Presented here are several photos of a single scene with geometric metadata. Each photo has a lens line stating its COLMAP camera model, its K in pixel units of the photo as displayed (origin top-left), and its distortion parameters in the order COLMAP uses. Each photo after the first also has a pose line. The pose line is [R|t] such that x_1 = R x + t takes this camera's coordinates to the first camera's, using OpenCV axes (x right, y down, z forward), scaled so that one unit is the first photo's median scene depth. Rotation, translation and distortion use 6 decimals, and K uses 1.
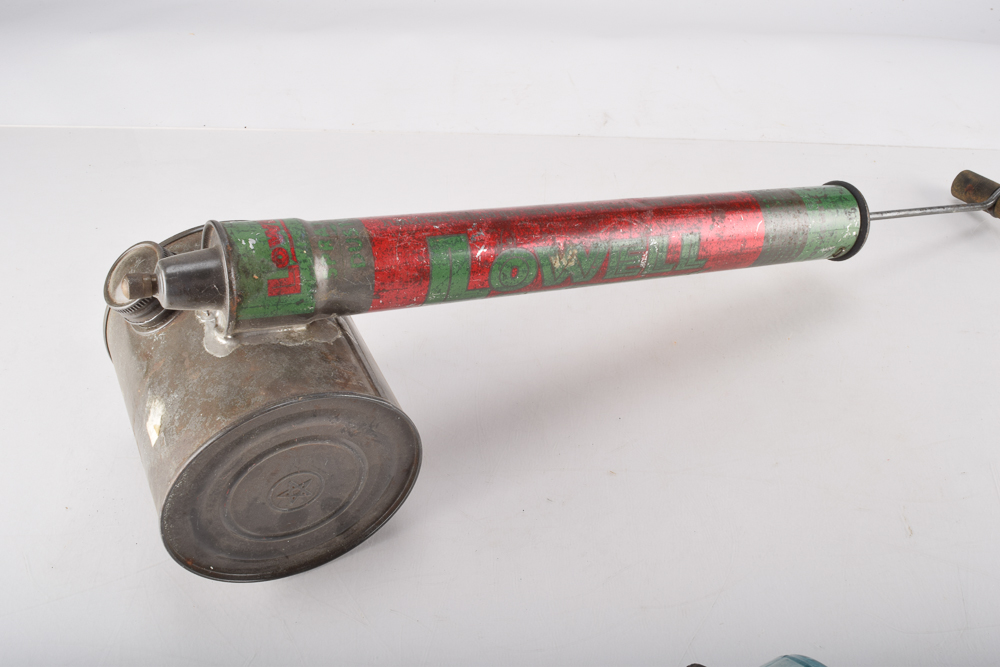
lens RADIAL K [[1007.1, 0, 500.0], [0, 1007.1, 333.5], [0, 0, 1]] dist [-0.075886, 0.004741]
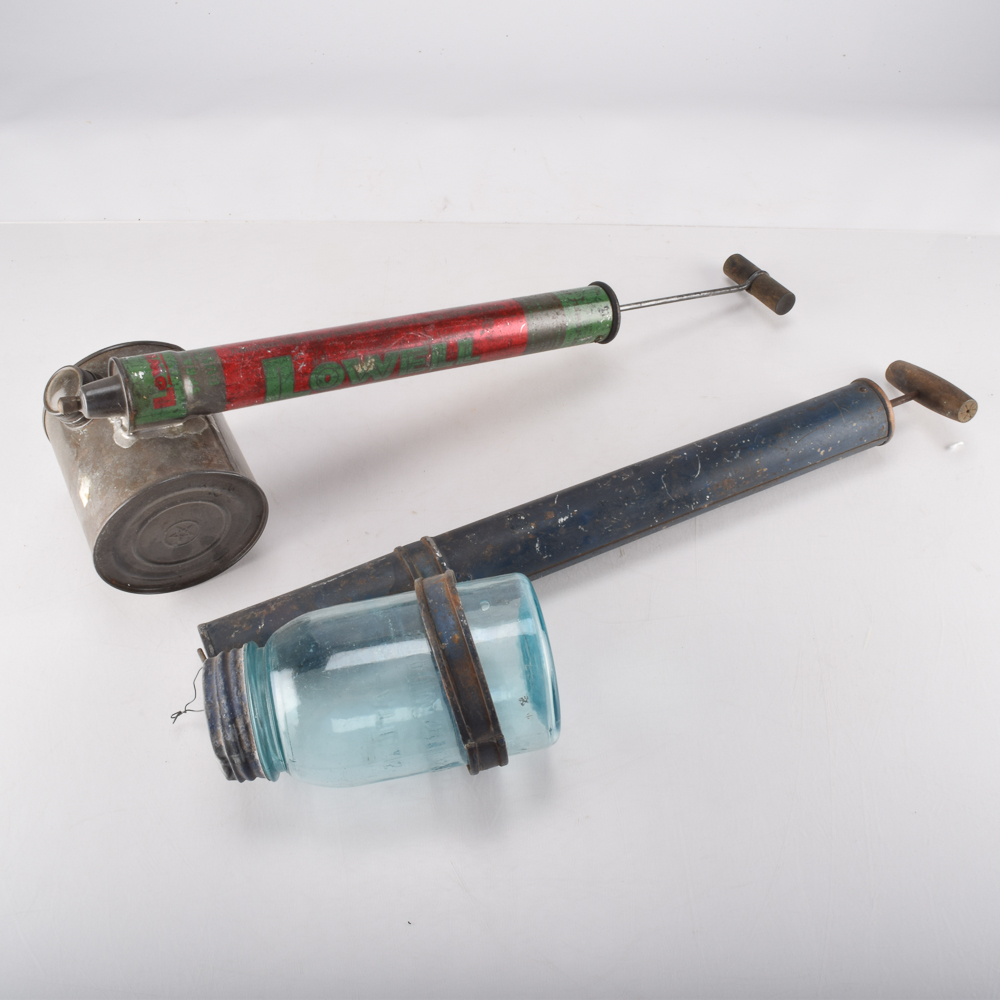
lens RADIAL K [[1258.2, 0, 500.0], [0, 1258.2, 500.0], [0, 0, 1]] dist [-0.091691, 0.009156]
pose [[0.999849, -0.017275, 0.001635, 0.268258], [0.016754, 0.985605, 0.168233, -0.197222], [-0.004517, -0.168180, 0.985746, -0.831341]]
